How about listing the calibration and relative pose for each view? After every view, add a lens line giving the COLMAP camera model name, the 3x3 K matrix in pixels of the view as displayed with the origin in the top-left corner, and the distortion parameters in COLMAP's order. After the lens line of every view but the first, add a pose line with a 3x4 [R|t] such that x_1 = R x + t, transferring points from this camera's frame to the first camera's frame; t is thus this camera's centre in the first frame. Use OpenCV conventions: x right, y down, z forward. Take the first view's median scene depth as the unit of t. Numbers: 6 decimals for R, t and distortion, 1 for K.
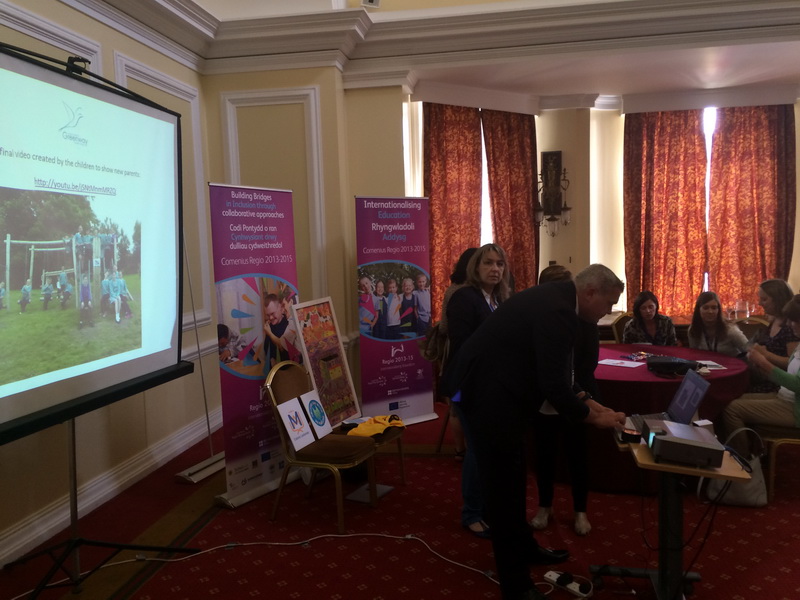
lens RADIAL K [[674.0, 0, 400.4], [0, 674.0, 300.9], [0, 0, 1]] dist [0.045946, -0.047343]
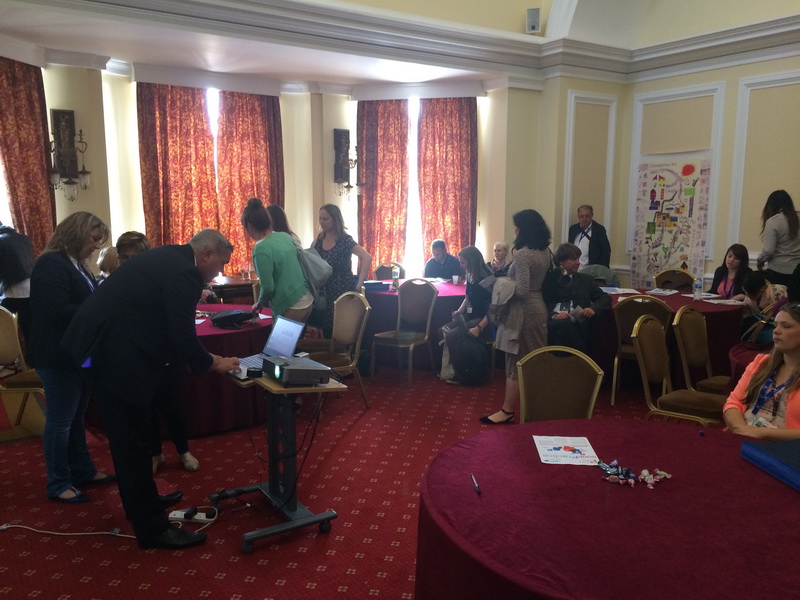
lens RADIAL K [[674.0, 0, 402.7], [0, 674.0, 301.7], [0, 0, 1]] dist [0.045946, -0.047343]
pose [[0.722210, -0.068264, 0.688297, -0.104448], [0.035349, 0.997460, 0.061835, 0.003293], [-0.690770, -0.020327, 0.722788, -0.015651]]
